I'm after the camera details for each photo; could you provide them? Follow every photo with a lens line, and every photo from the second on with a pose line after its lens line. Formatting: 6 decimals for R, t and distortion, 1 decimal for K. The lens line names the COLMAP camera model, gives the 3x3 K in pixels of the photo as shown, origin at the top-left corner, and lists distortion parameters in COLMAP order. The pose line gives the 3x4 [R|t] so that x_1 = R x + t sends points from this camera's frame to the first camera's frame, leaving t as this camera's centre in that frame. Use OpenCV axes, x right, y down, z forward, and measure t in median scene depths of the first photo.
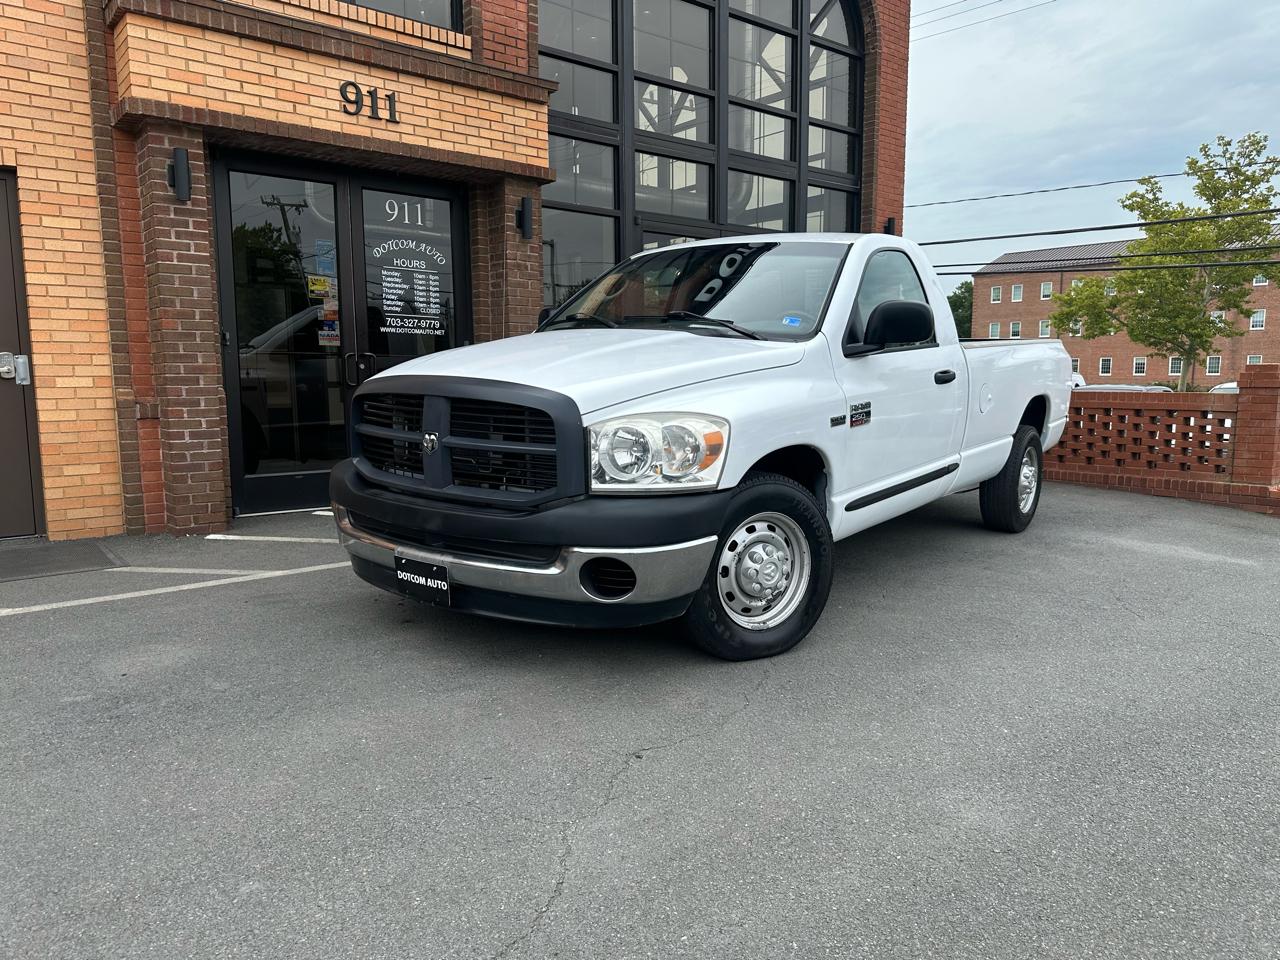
lens RADIAL K [[927.8, 0, 644.4], [0, 927.8, 494.4], [0, 0, 1]] dist [0.010681, -0.011371]
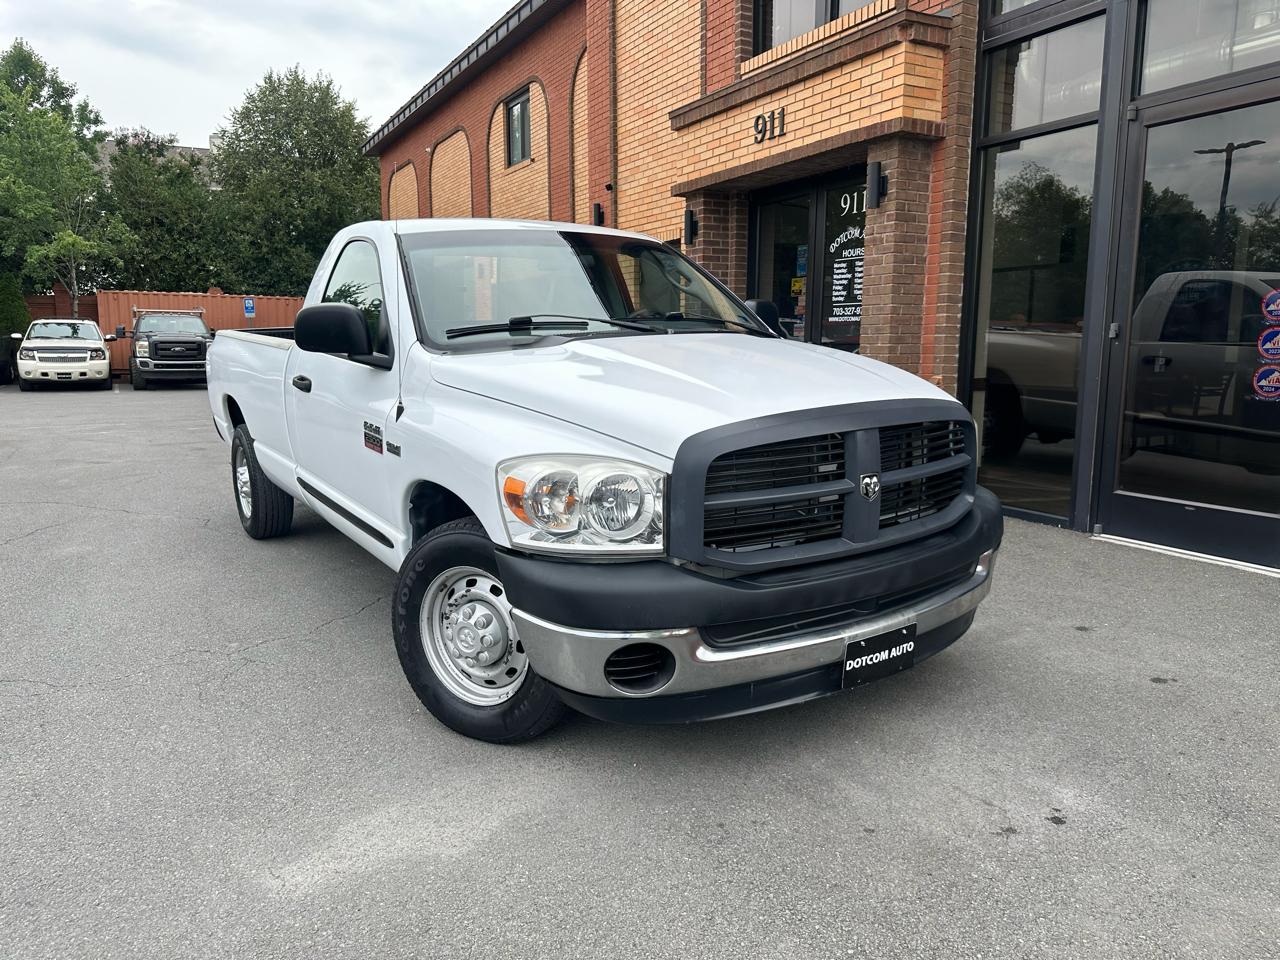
lens RADIAL K [[913.7, 0, 635.0], [0, 913.7, 484.5], [0, 0, 1]] dist [0.036394, -0.038940]
pose [[-0.204480, 0.154352, -0.966625, 0.932137], [-0.120652, 0.975986, 0.181370, -0.175332], [0.971407, 0.153712, -0.180947, 1.131324]]
